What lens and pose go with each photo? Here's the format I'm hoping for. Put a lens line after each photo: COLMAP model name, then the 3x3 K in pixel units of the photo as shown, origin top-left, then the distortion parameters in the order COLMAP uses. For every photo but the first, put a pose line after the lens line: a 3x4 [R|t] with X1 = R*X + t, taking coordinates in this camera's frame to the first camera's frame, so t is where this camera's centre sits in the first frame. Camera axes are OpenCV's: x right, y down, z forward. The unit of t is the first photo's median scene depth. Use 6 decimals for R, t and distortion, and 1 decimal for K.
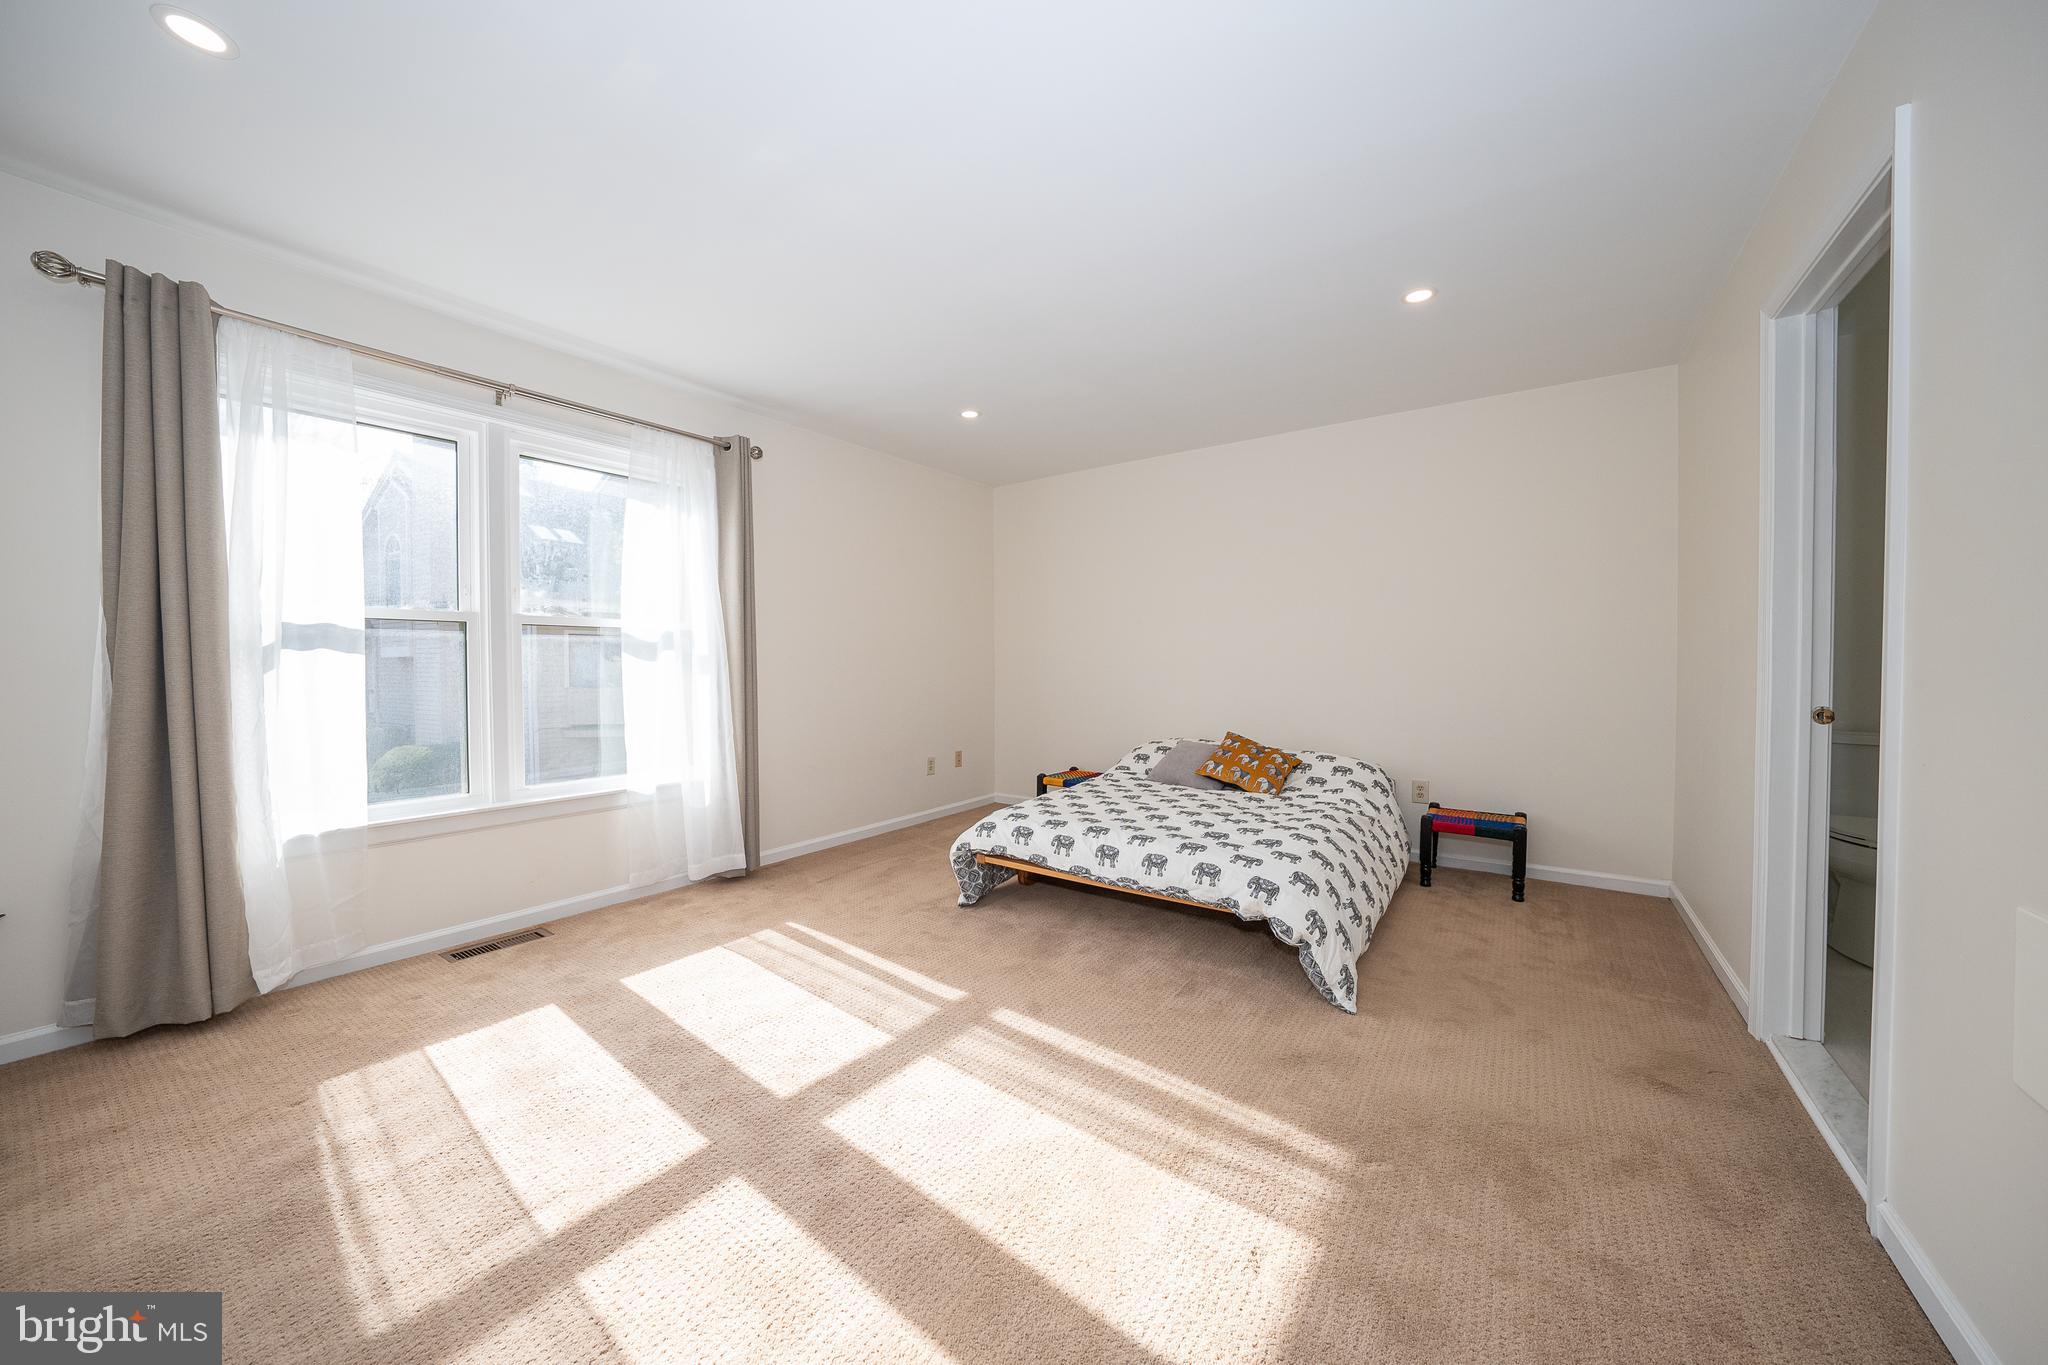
lens RADIAL K [[701.6, 0, 1036.3], [0, 701.6, 684.7], [0, 0, 1]] dist [-0.023243, 0.003927]
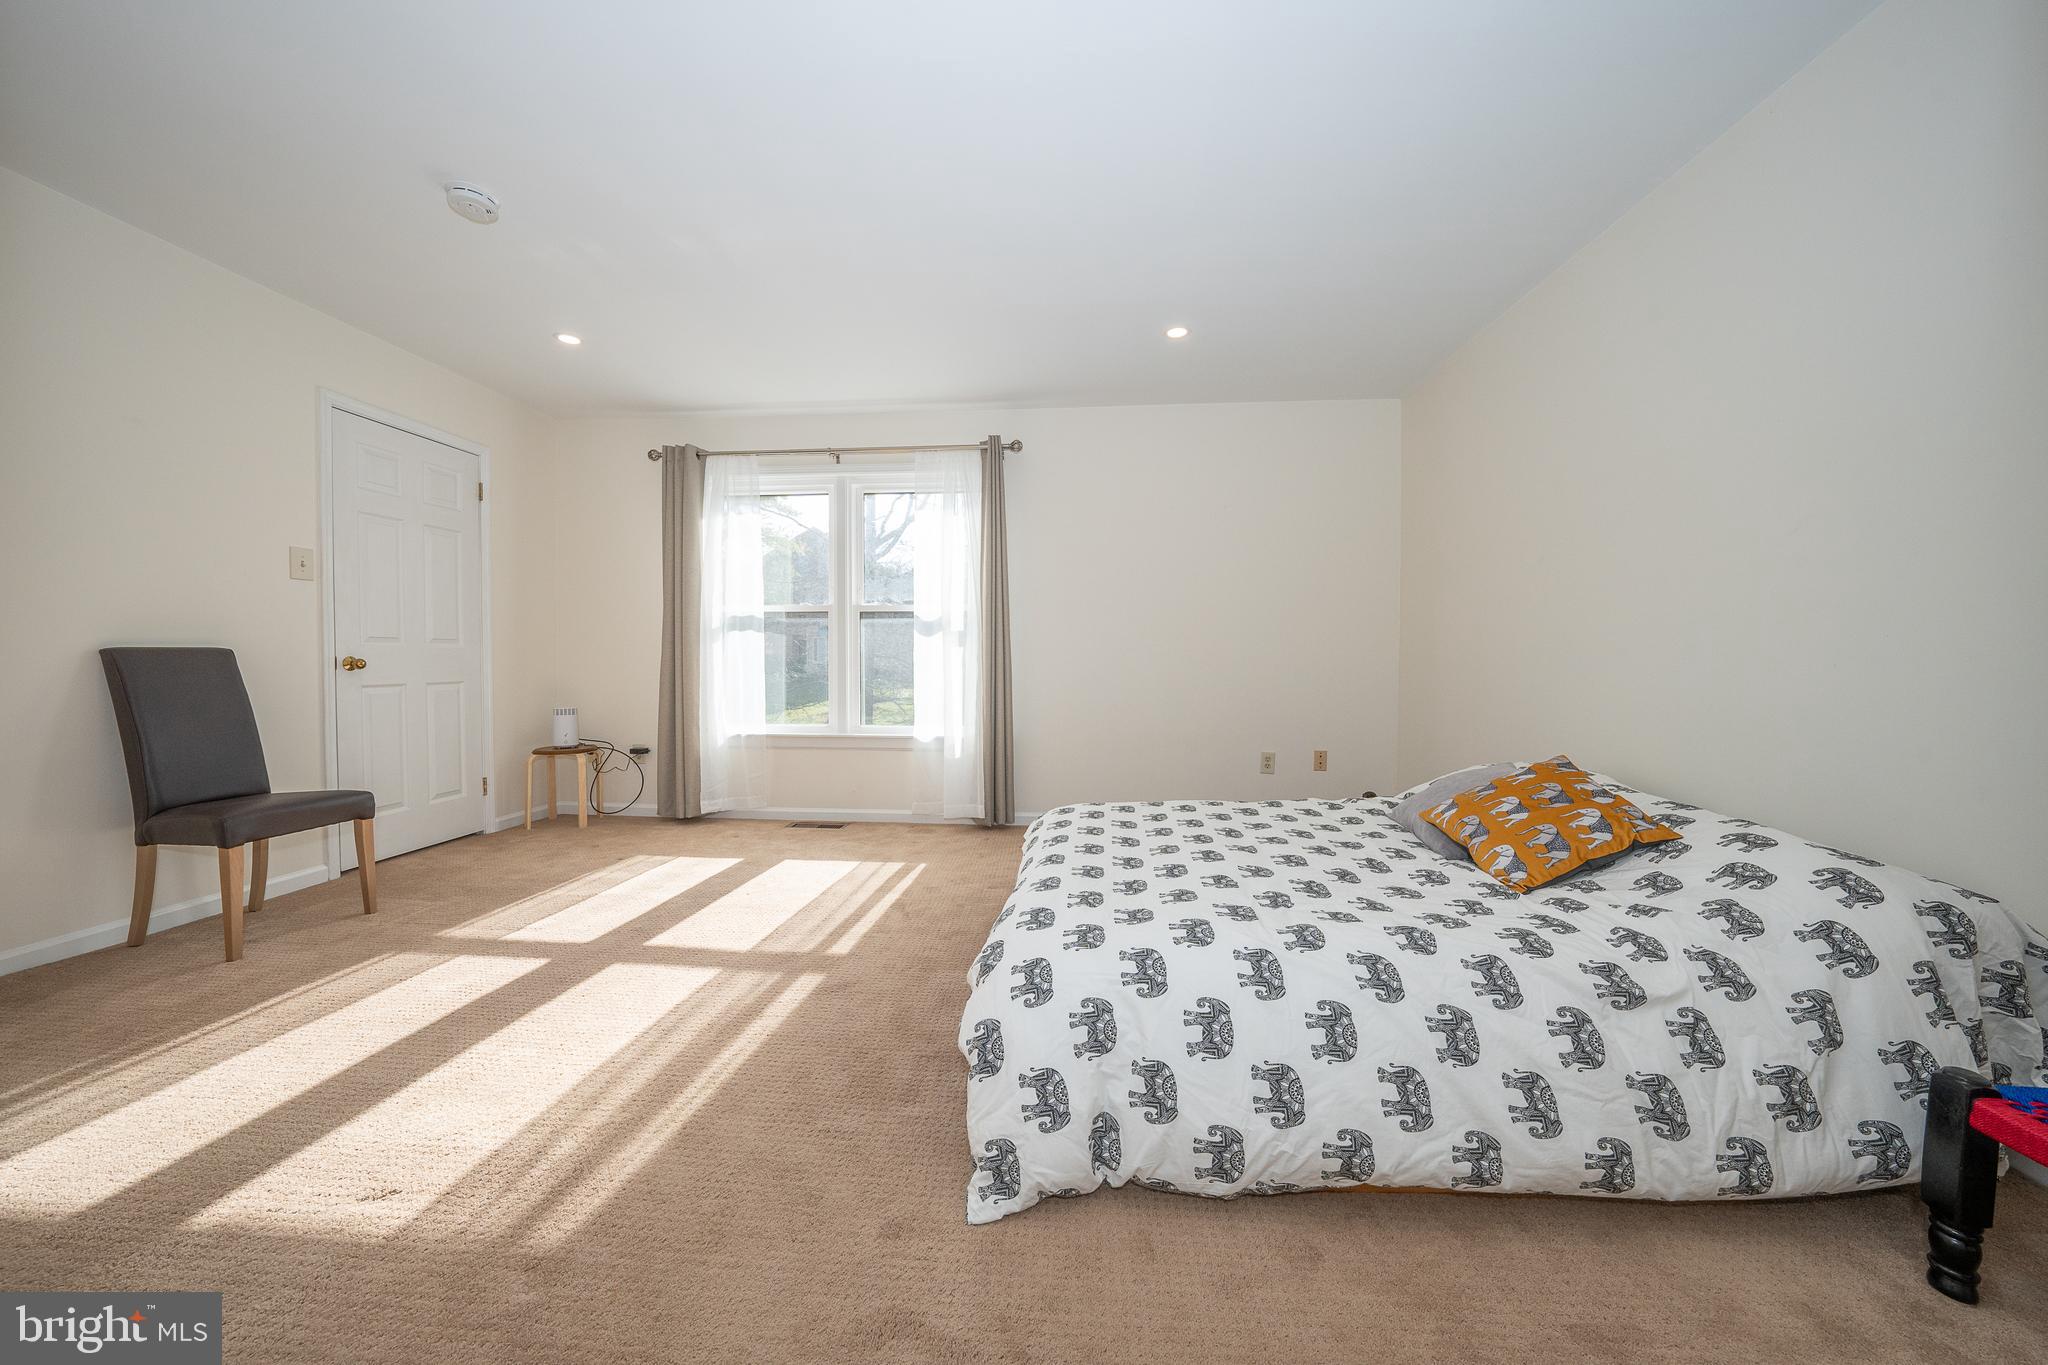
lens RADIAL K [[701.6, 0, 1013.3], [0, 701.6, 686.1], [0, 0, 1]] dist [-0.023243, 0.003927]
pose [[0.516172, 0.039960, -0.855552, 0.715403], [-0.027762, 0.999167, 0.029919, 0.014614], [0.856035, 0.008308, 0.516851, 0.558442]]
